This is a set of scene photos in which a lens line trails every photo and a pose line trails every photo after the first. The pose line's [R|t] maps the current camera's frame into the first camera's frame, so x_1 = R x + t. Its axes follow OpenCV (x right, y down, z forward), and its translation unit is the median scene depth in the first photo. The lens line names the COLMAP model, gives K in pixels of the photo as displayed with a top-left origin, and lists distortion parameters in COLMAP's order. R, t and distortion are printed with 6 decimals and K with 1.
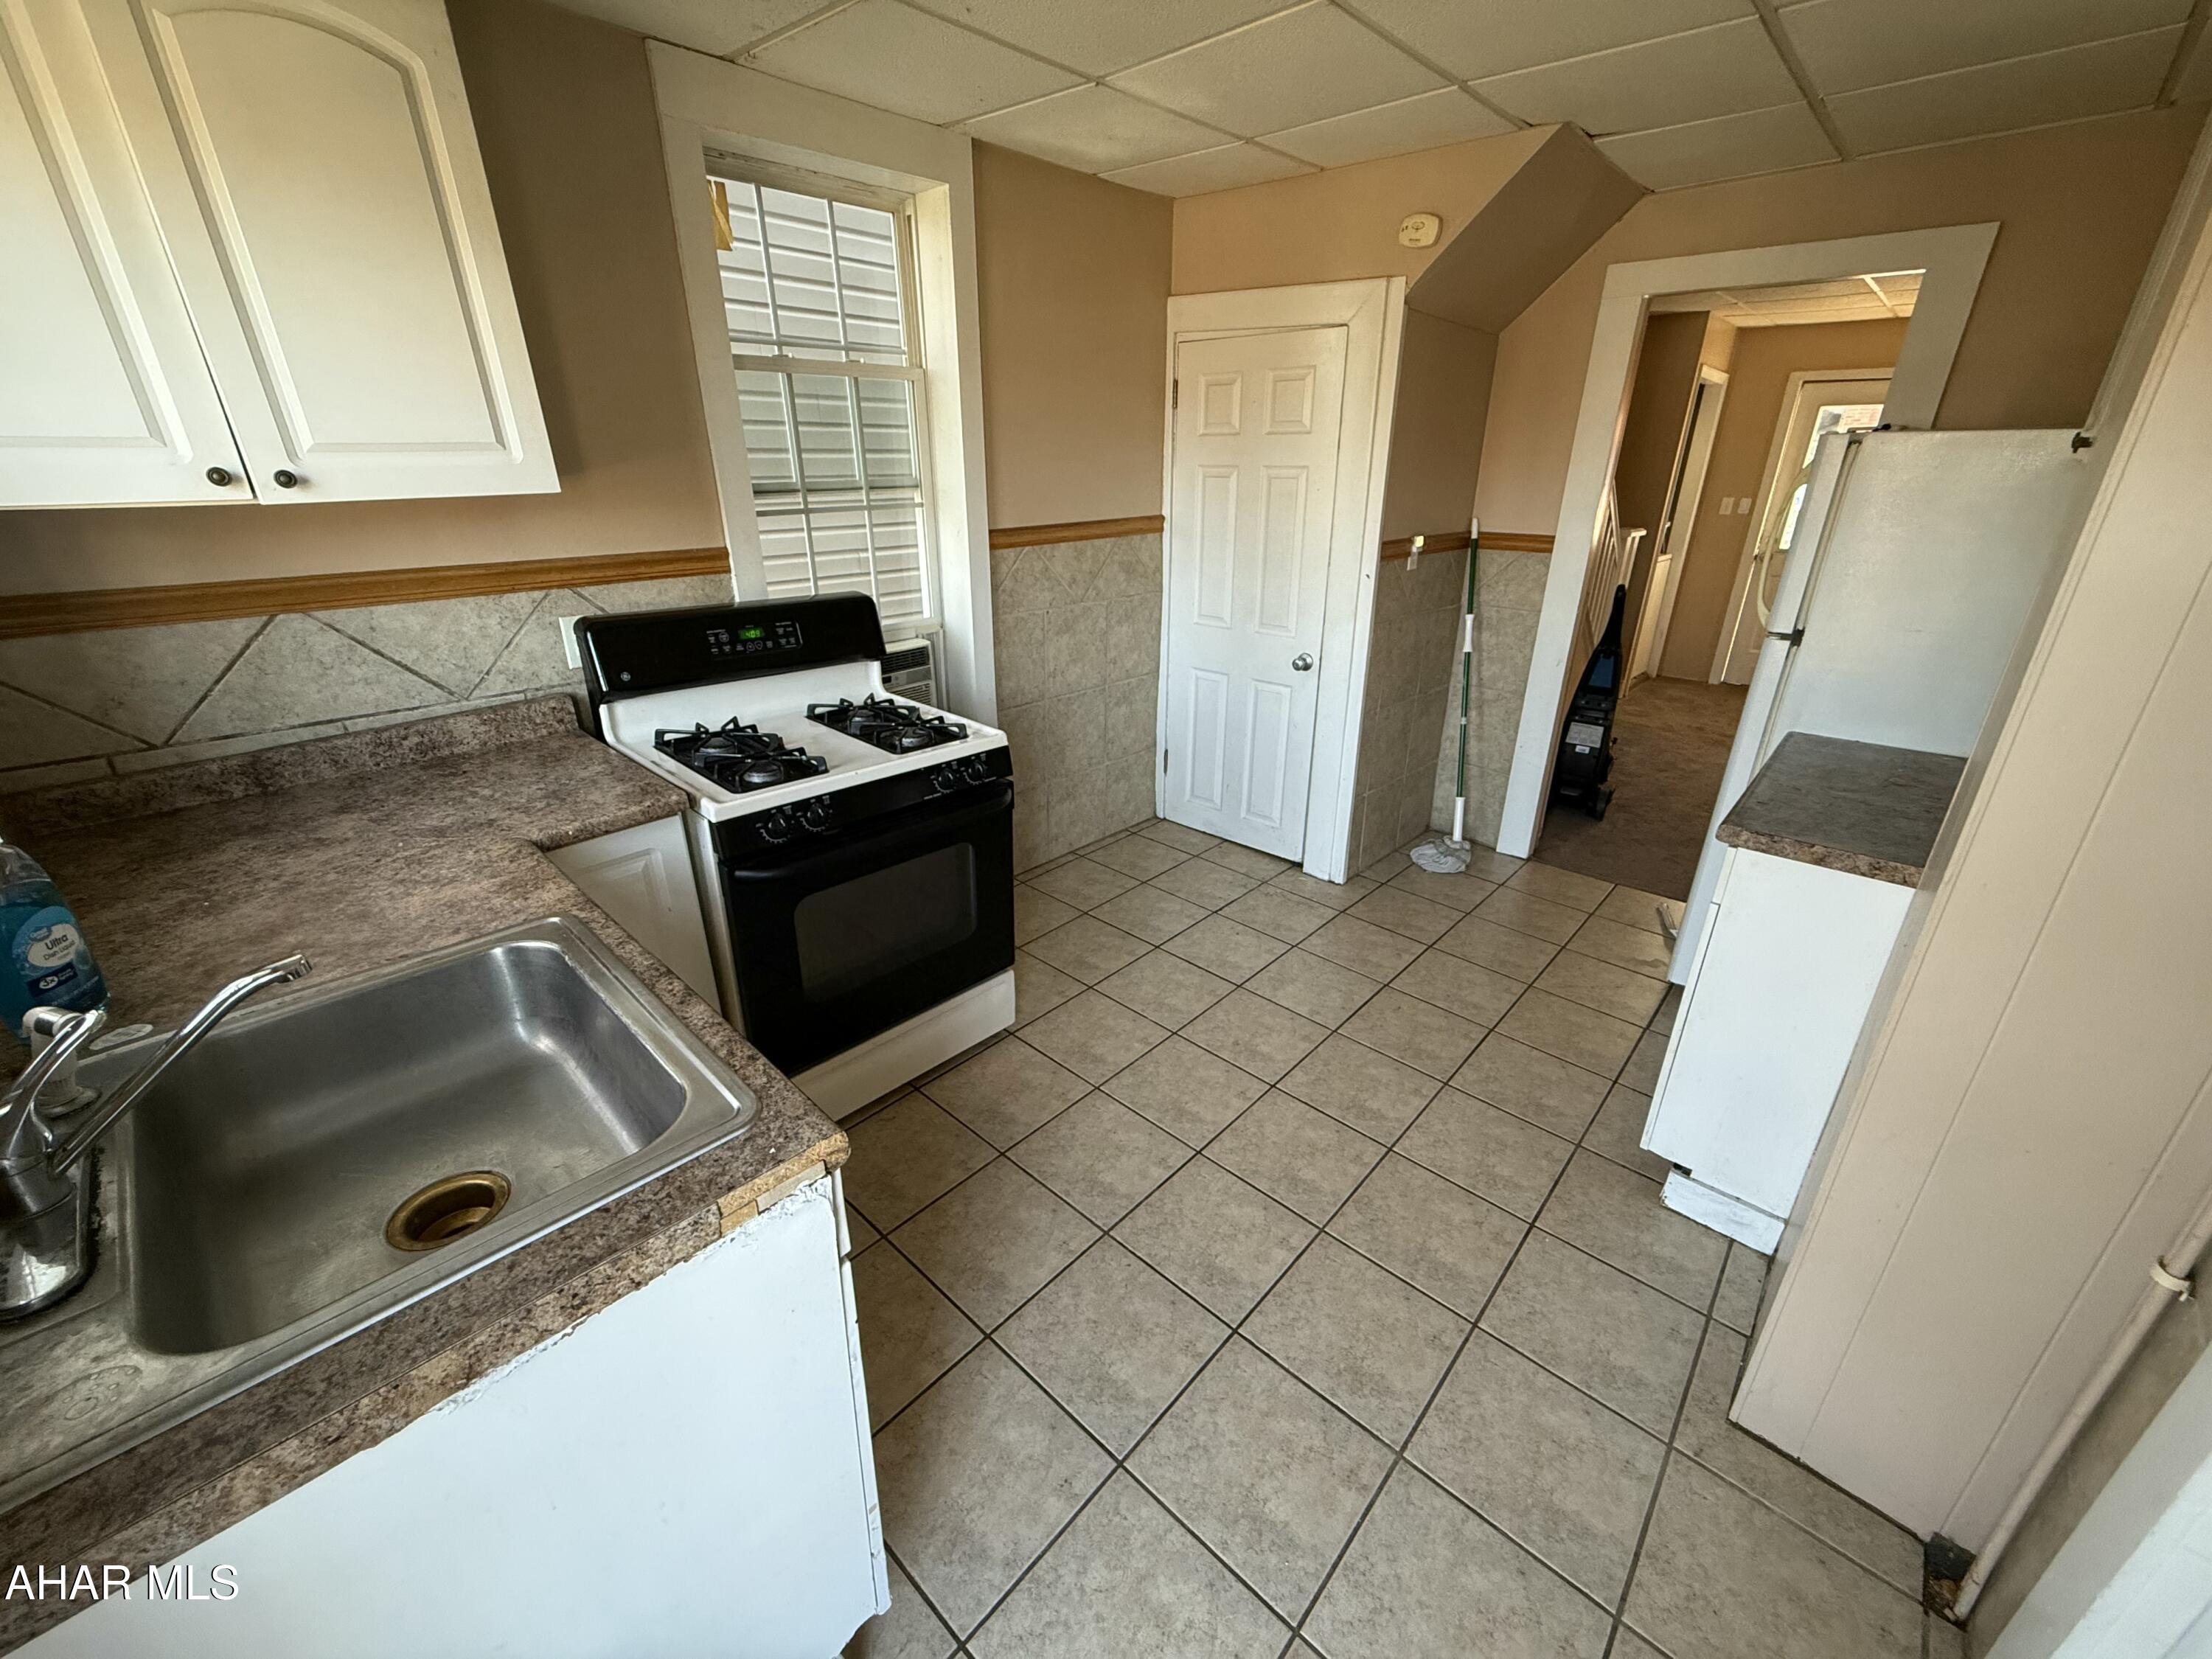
lens RADIAL K [[883.2, 0, 1102.6], [0, 883.2, 824.6], [0, 0, 1]] dist [0.001087, -0.000021]
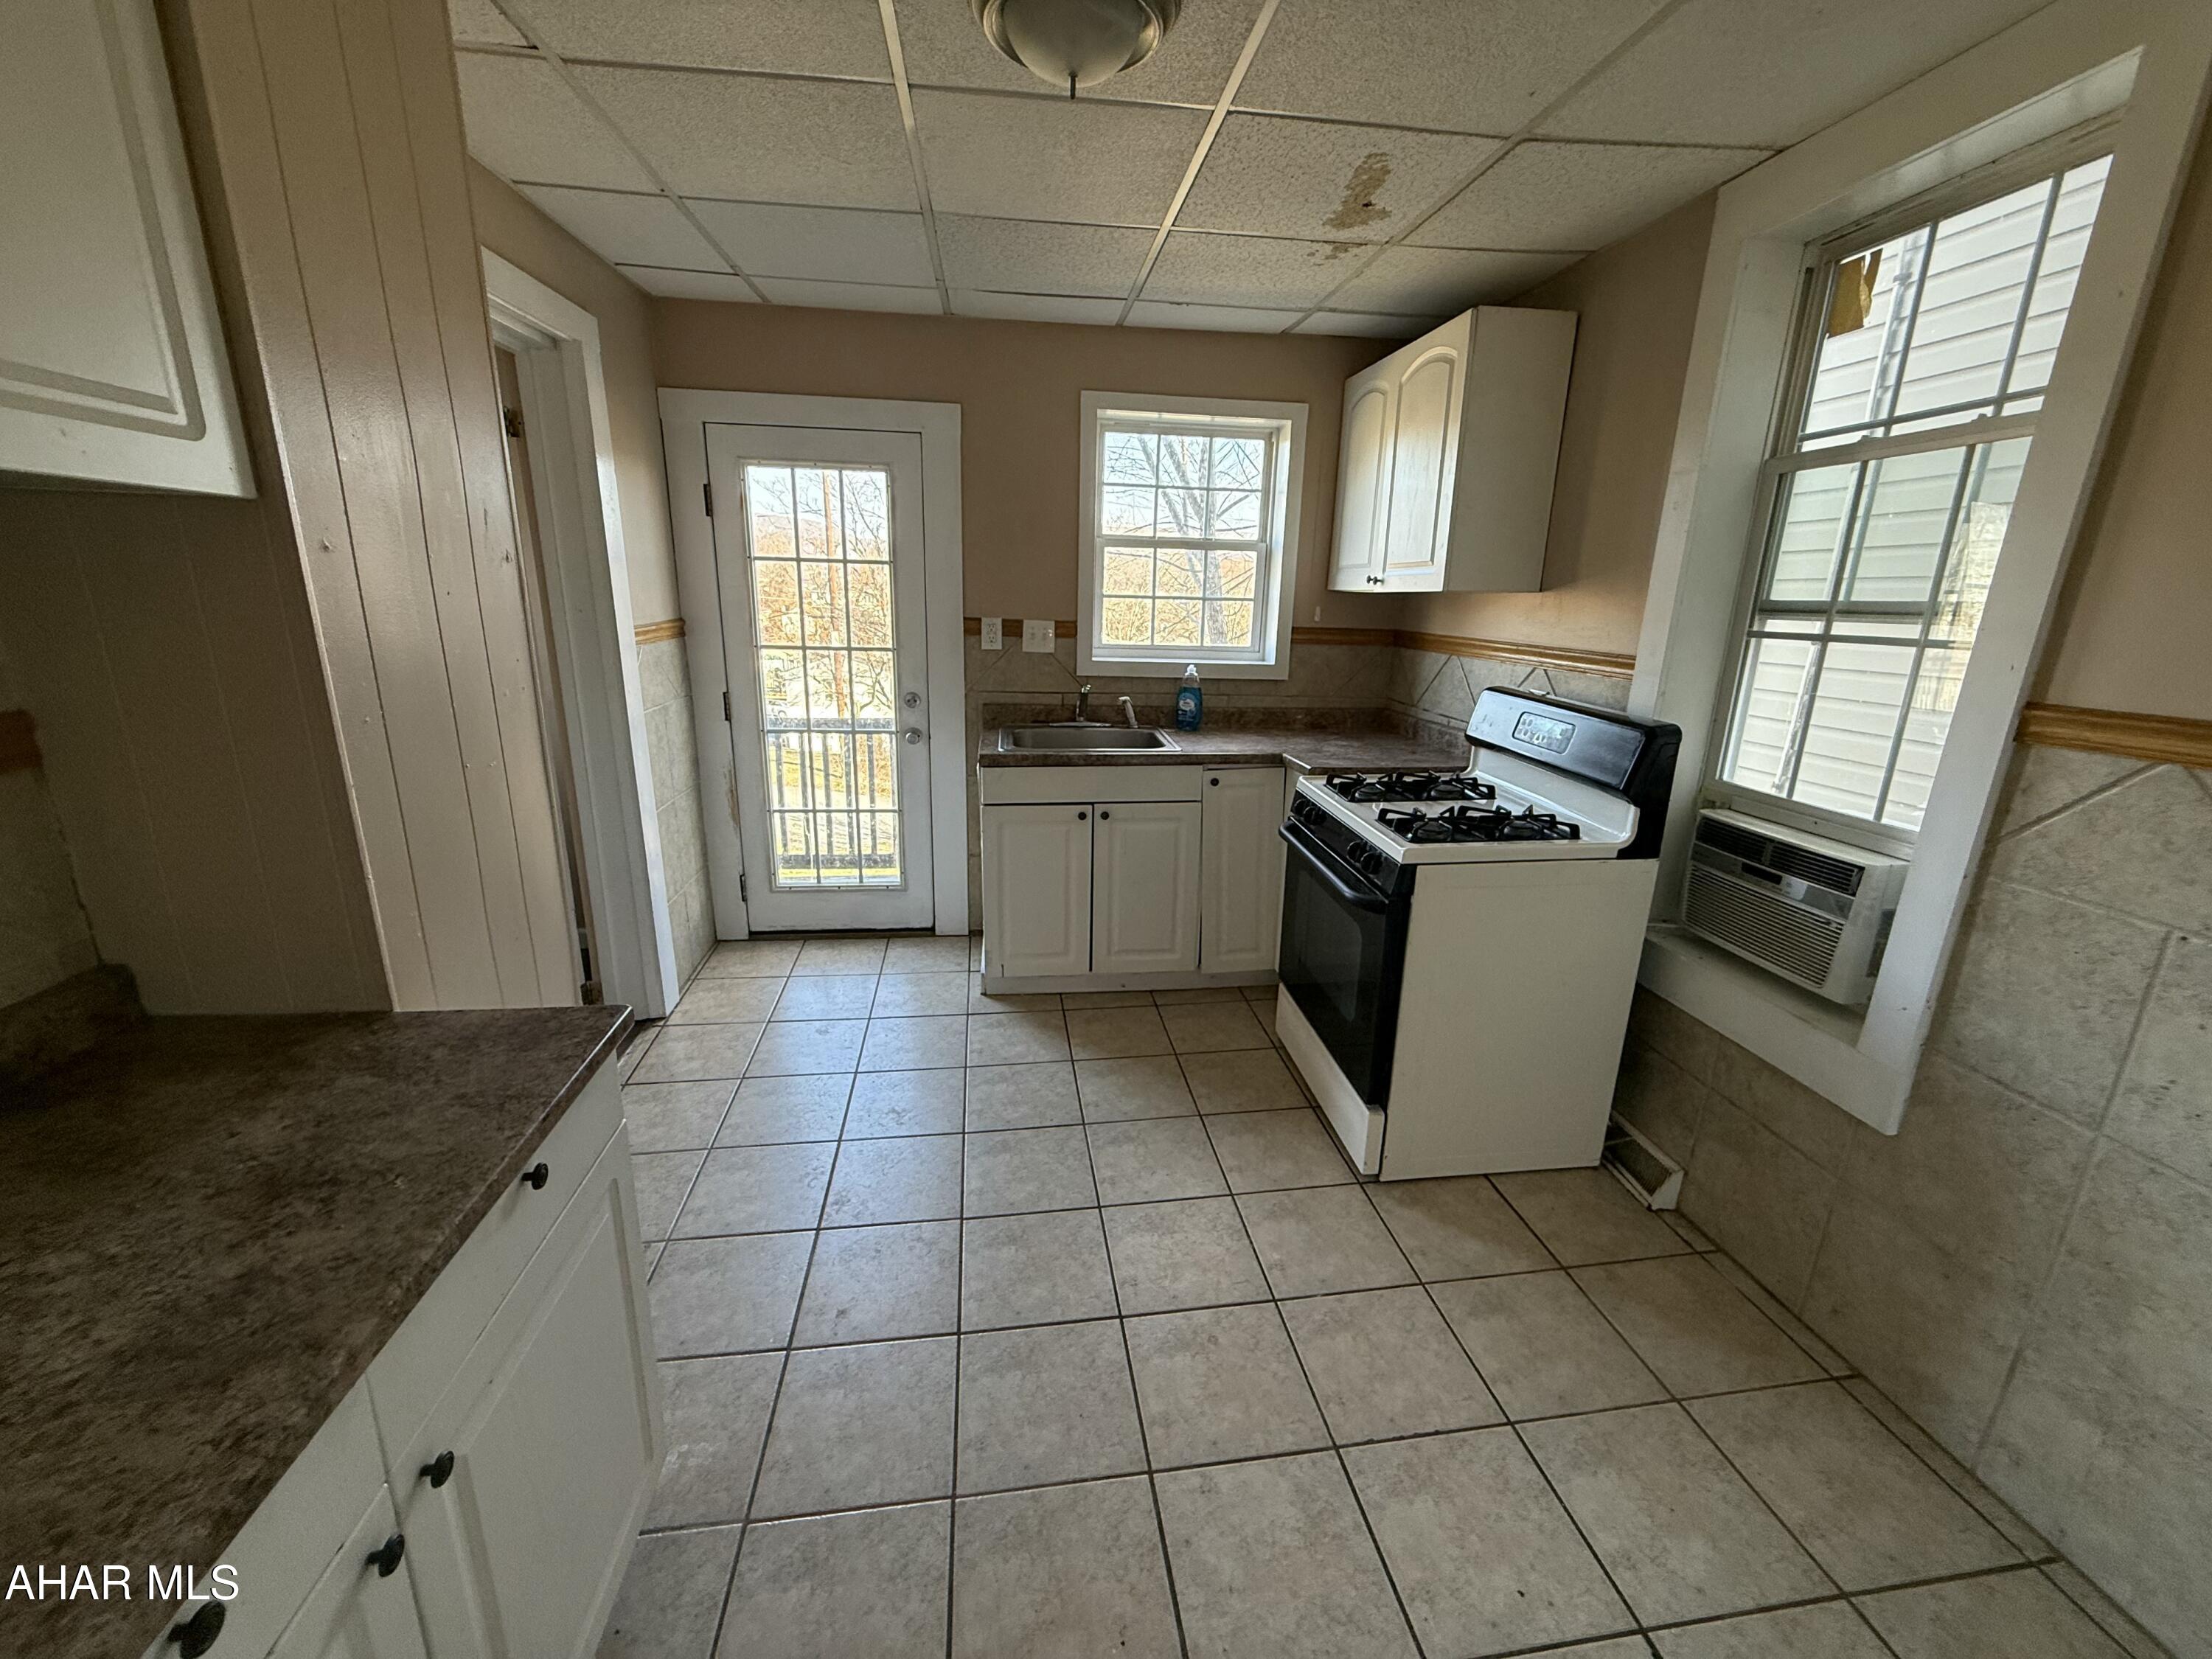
lens RADIAL K [[883.2, 0, 1109.1], [0, 883.2, 824.8], [0, 0, 1]] dist [0.001087, -0.000021]
pose [[-0.634871, 0.179187, -0.751553, 0.686144], [-0.327586, 0.818543, 0.471885, -0.408837], [0.699733, 0.545784, -0.460970, 1.081977]]
